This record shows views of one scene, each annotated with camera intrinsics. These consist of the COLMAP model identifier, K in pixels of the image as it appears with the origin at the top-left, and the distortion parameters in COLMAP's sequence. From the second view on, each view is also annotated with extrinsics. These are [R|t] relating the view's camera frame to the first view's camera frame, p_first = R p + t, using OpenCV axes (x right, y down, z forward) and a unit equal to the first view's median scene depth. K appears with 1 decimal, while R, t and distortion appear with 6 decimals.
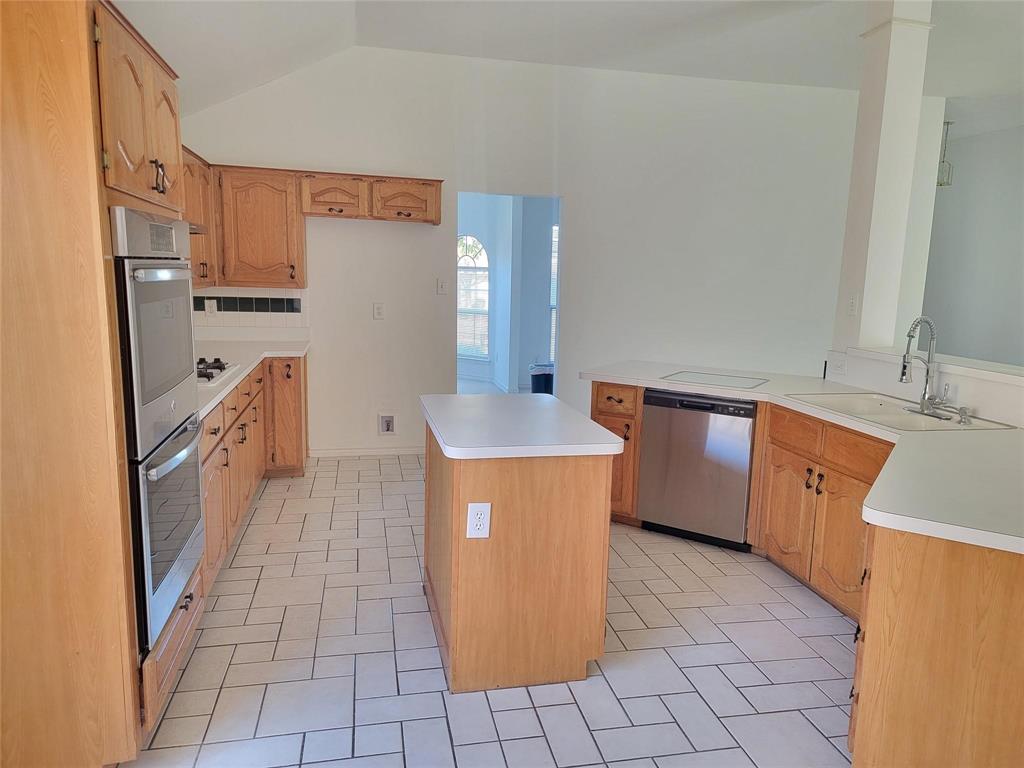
lens RADIAL K [[713.9, 0, 517.6], [0, 713.9, 388.0], [0, 0, 1]] dist [0.042943, -0.006506]
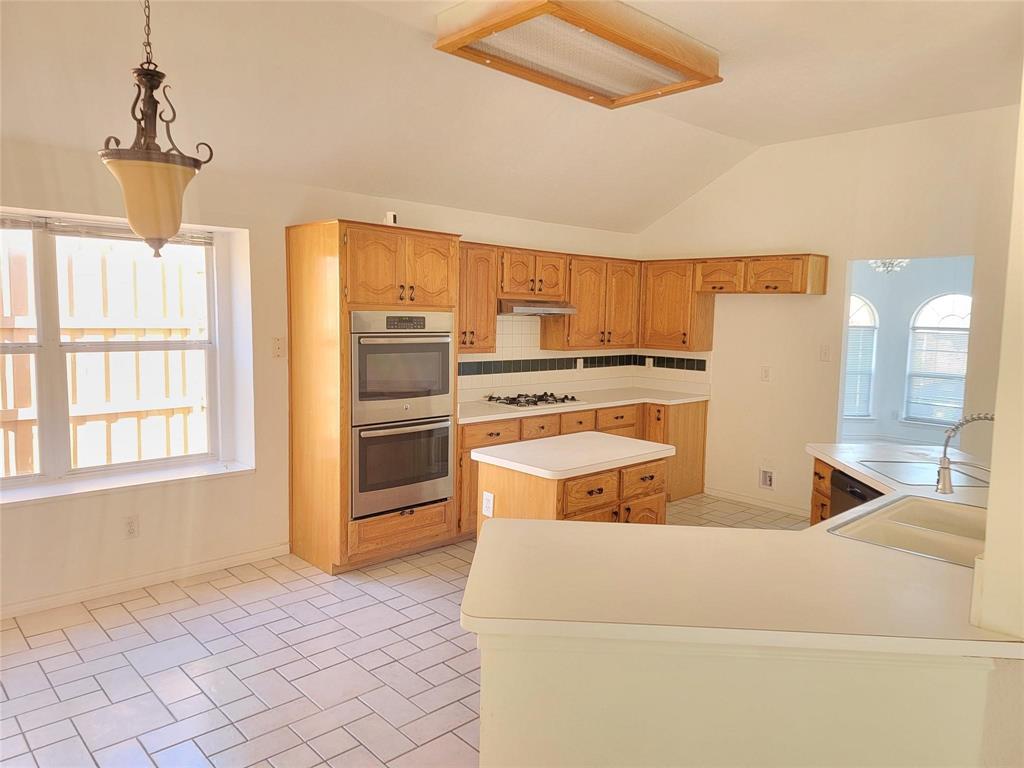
lens RADIAL K [[713.9, 0, 516.3], [0, 713.9, 387.3], [0, 0, 1]] dist [0.042943, -0.006506]
pose [[0.511286, 0.073977, -0.856221, 0.608672], [-0.145480, 0.989360, -0.001392, -0.032190], [0.847008, 0.125275, 0.516608, 0.116077]]
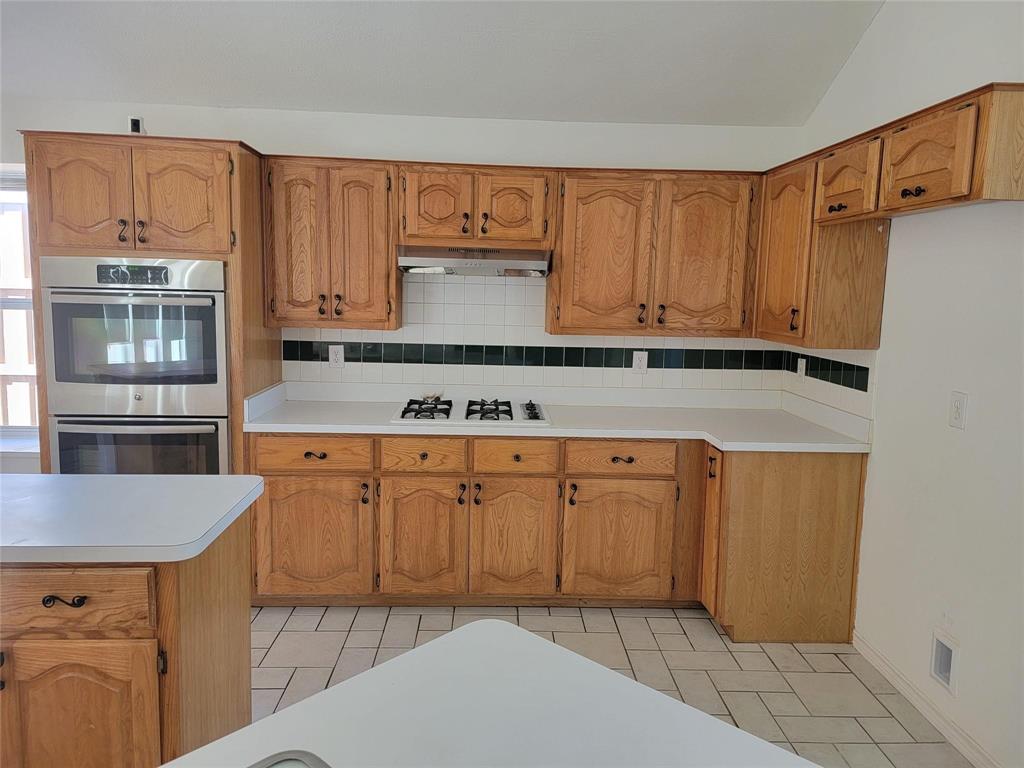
lens RADIAL K [[713.9, 0, 511.1], [0, 713.9, 373.0], [0, 0, 1]] dist [0.042943, -0.006506]
pose [[-0.178540, 0.084493, -0.980298, 0.332521], [-0.187259, 0.975179, 0.118157, -0.143299], [0.965949, 0.204665, -0.158286, 0.867605]]
